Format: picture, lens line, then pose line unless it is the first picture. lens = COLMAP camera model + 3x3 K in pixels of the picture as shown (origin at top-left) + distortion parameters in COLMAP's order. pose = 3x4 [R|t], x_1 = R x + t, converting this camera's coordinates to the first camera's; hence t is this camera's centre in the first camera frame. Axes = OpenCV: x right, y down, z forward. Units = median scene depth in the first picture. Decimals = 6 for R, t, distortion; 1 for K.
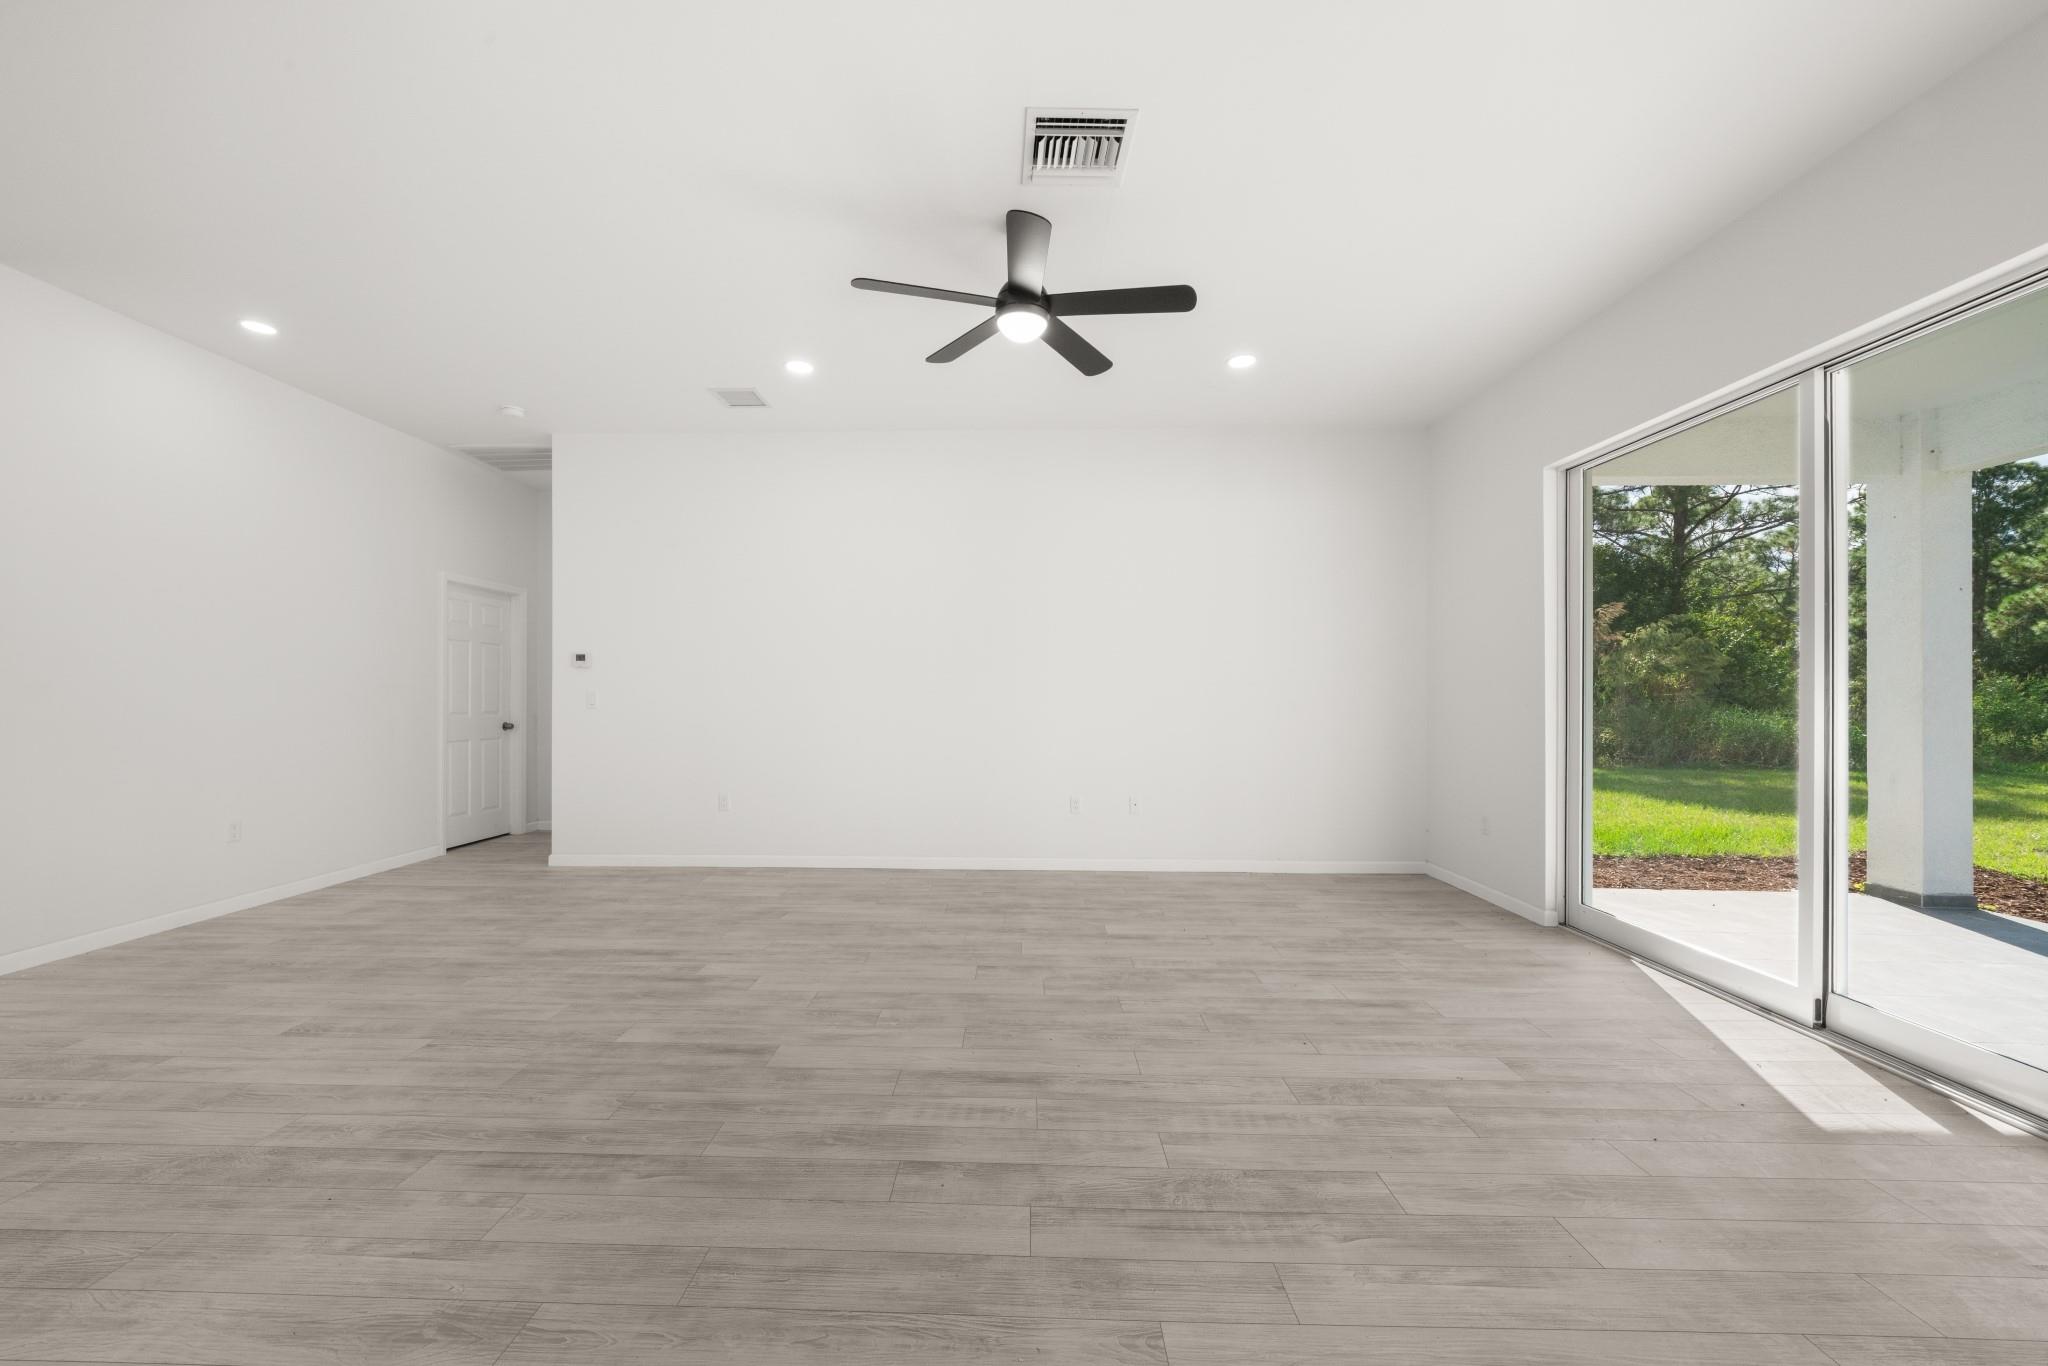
lens RADIAL K [[743.7, 0, 1007.1], [0, 743.7, 697.5], [0, 0, 1]] dist [-0.008743, 0.001064]
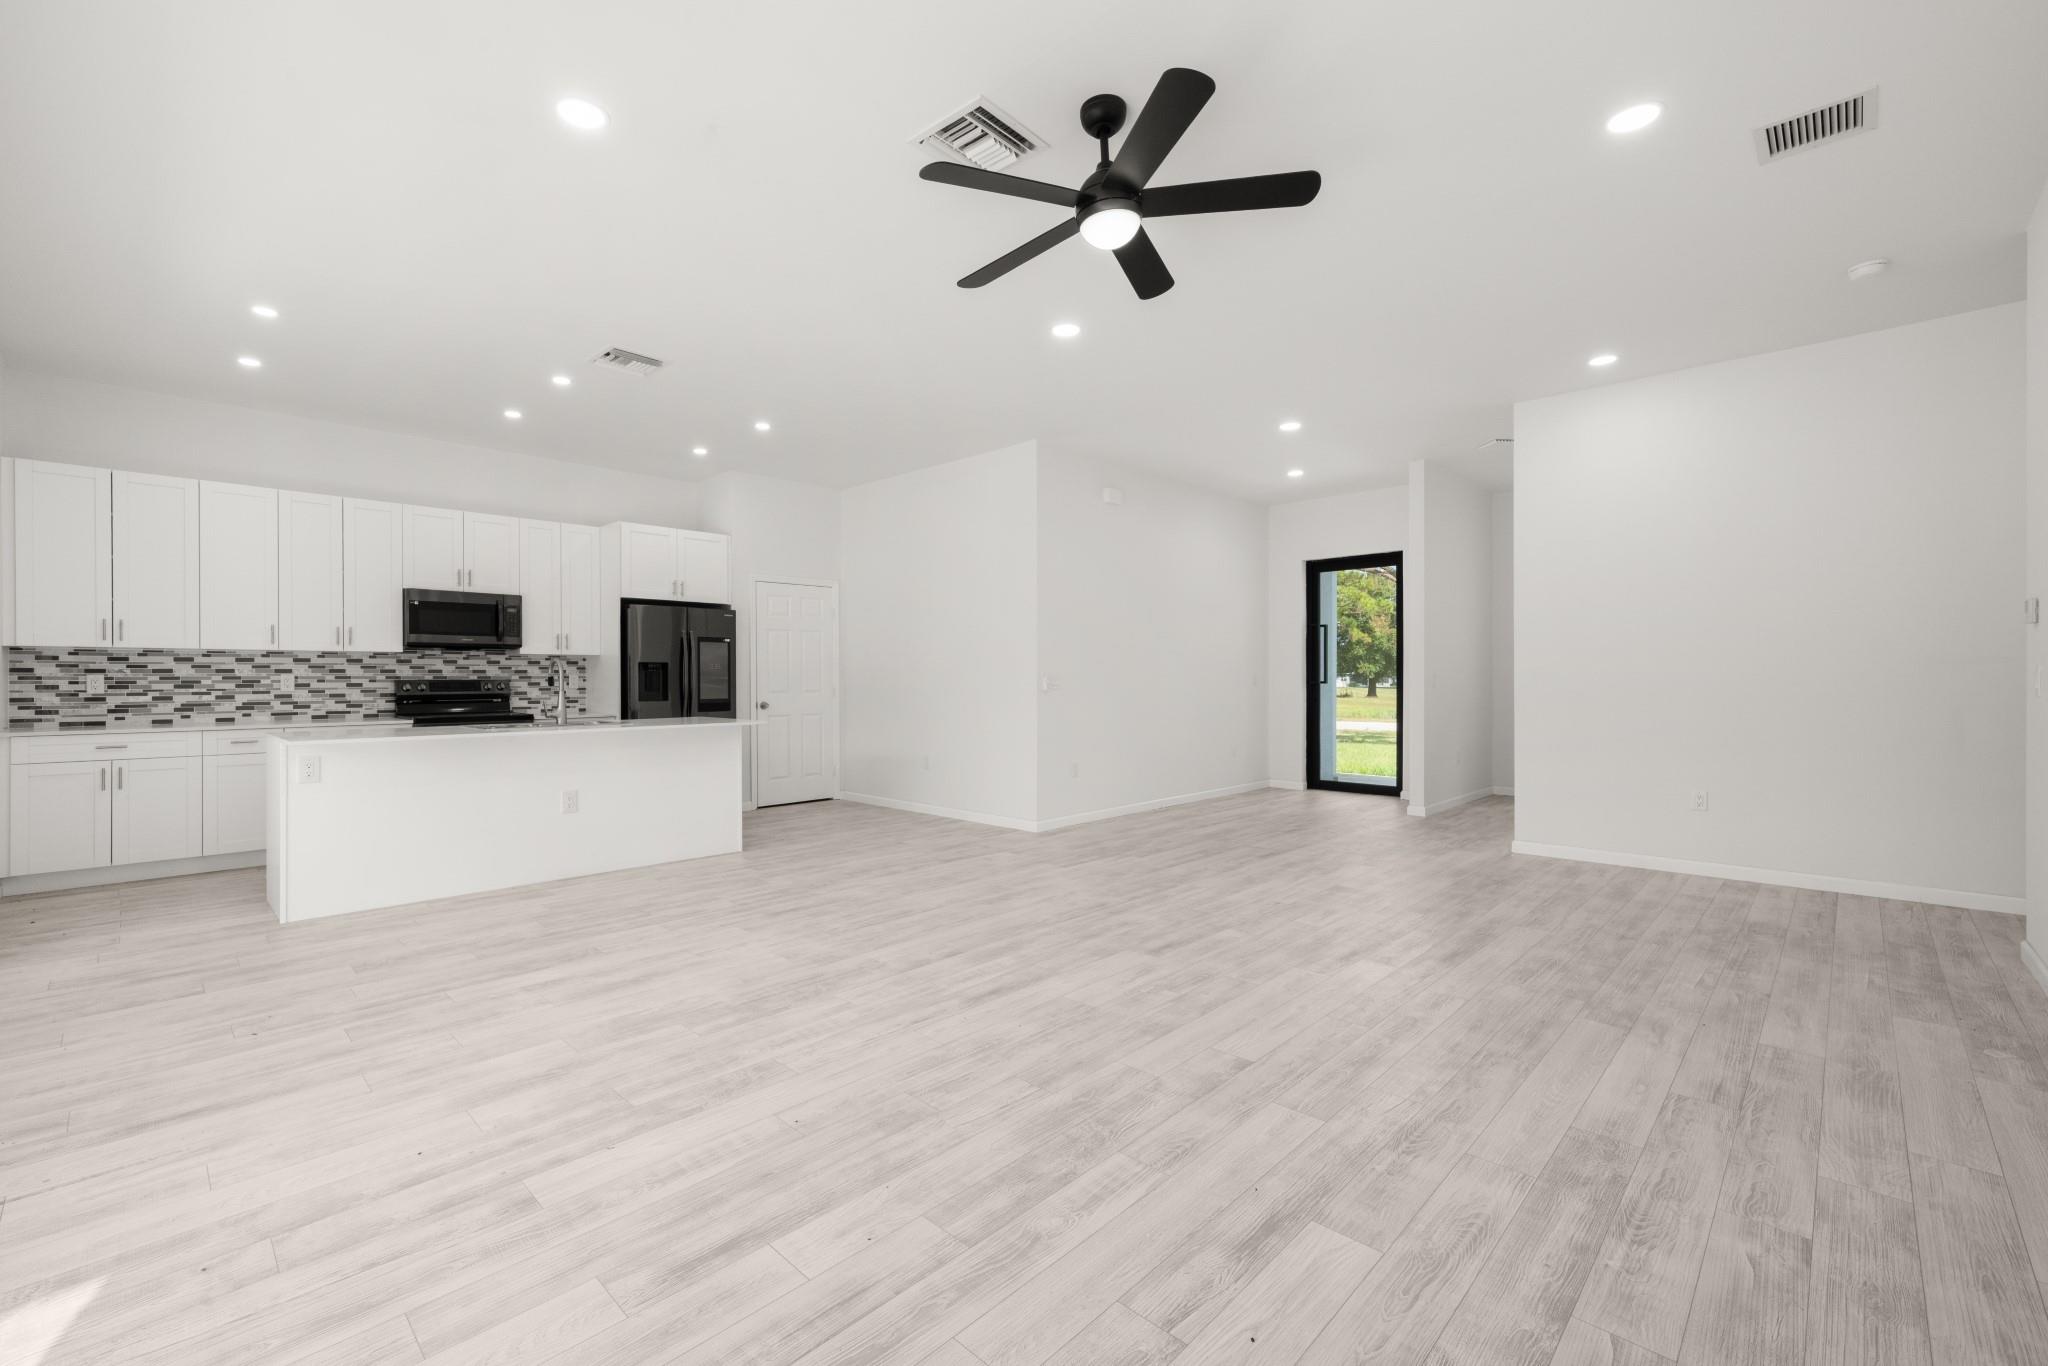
lens RADIAL K [[859.2, 0, 1009.1], [0, 859.2, 682.4], [0, 0, 1]] dist [-0.002101, 0.001061]
pose [[-0.671963, 0.003781, -0.740575, 0.792916], [0.000345, 0.999988, 0.004793, 0.000933], [0.740585, 0.002965, -0.671957, 1.528912]]
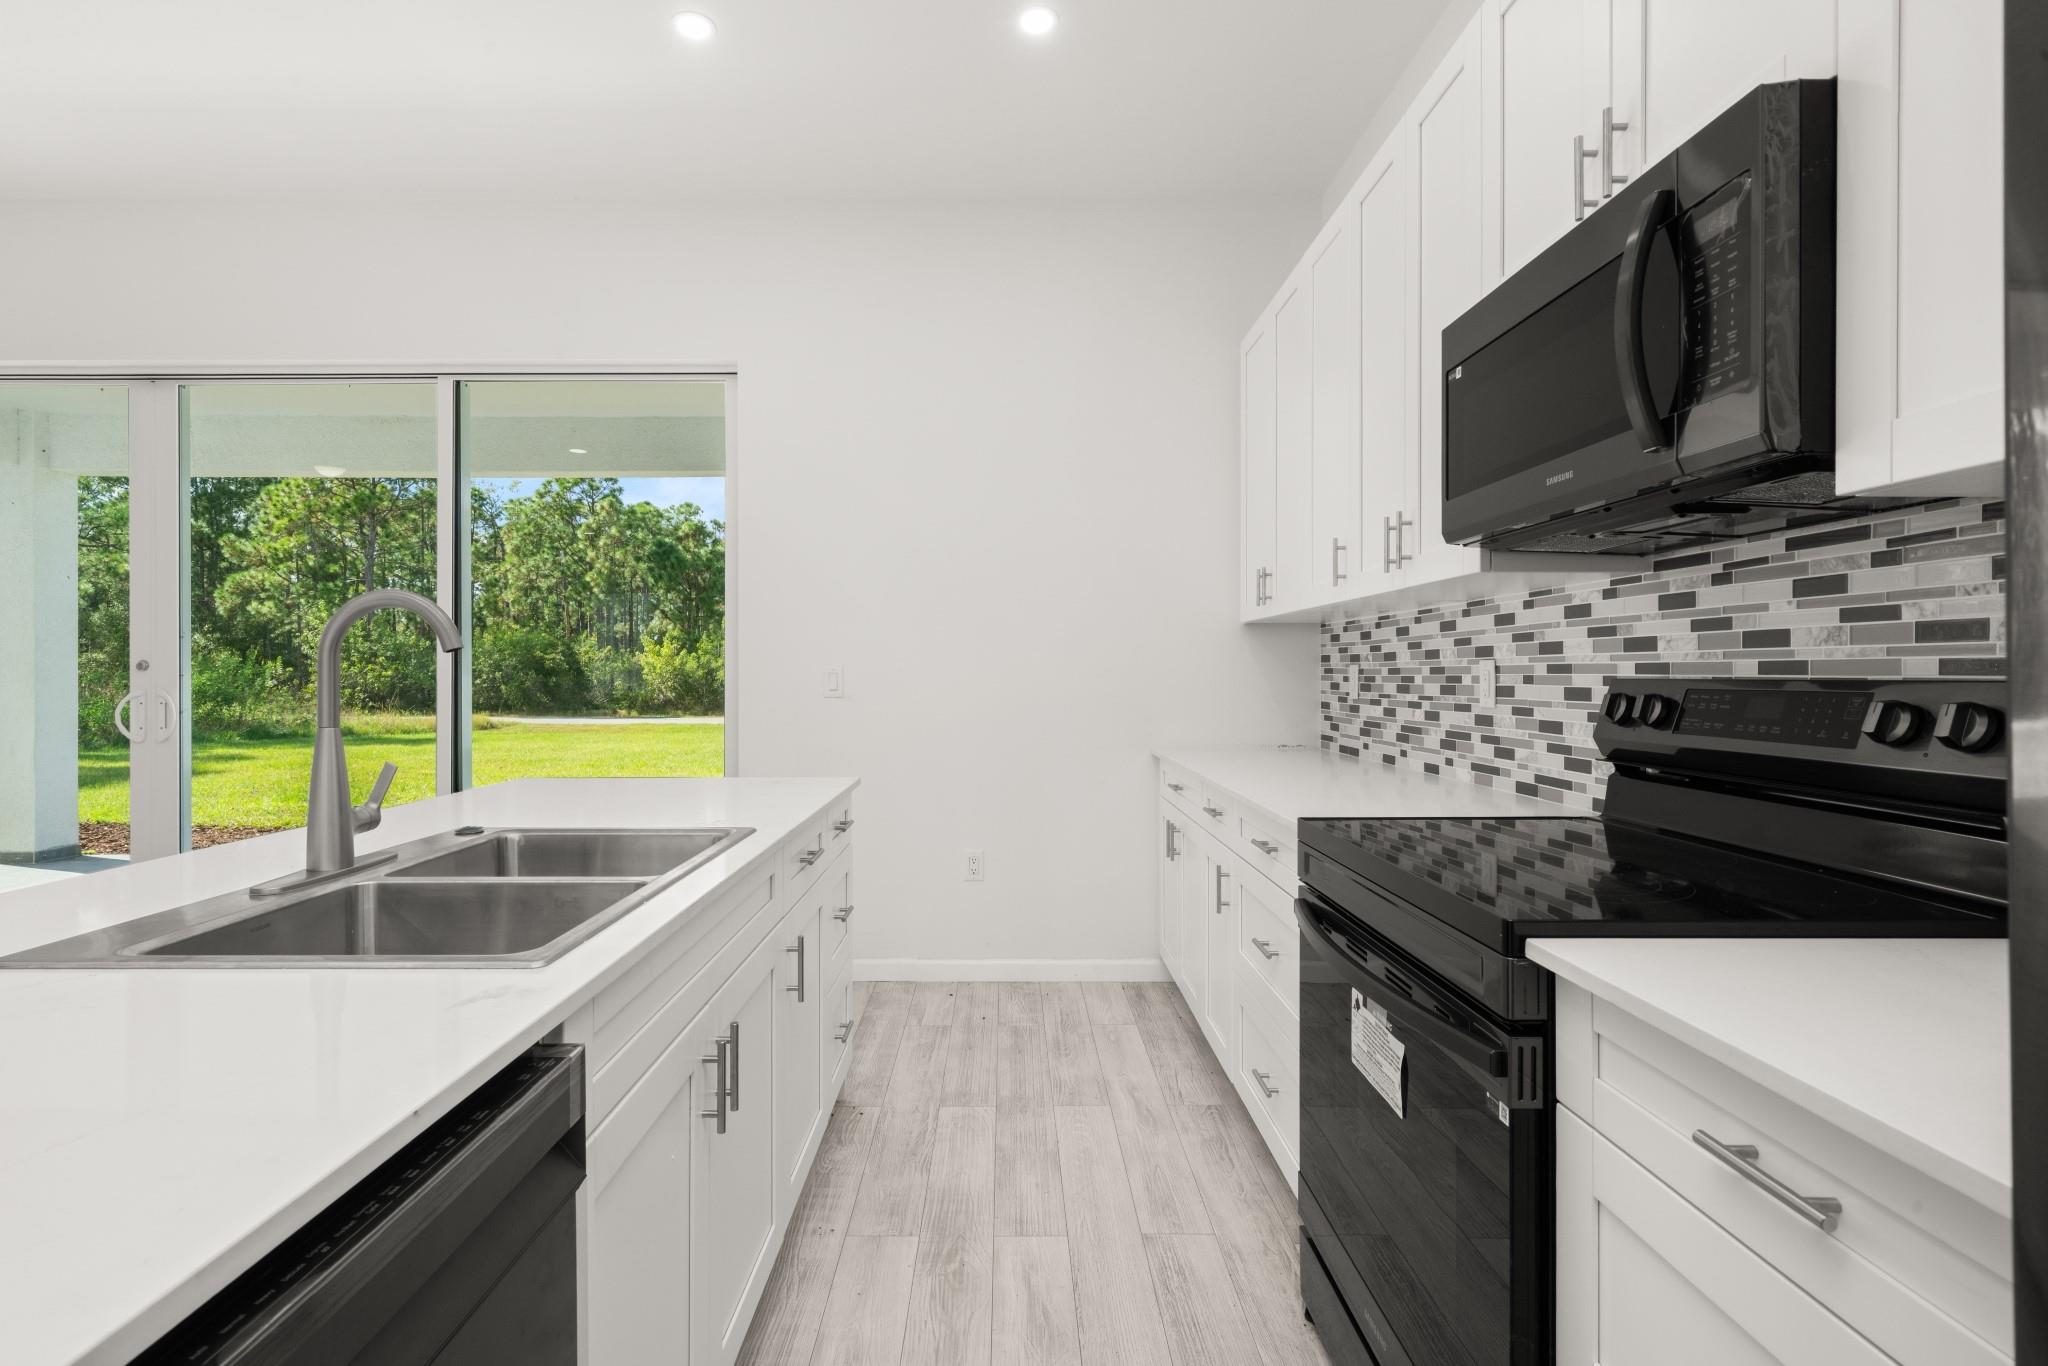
lens RADIAL K [[972.0, 0, 996.2], [0, 972.0, 682.0], [0, 0, 1]] dist [0.007722, -0.000444]
pose [[-0.016783, -0.010534, 0.999804, -0.360649], [0.002283, 0.999941, 0.010574, -0.000224], [-0.999857, 0.002460, -0.016758, -0.608427]]
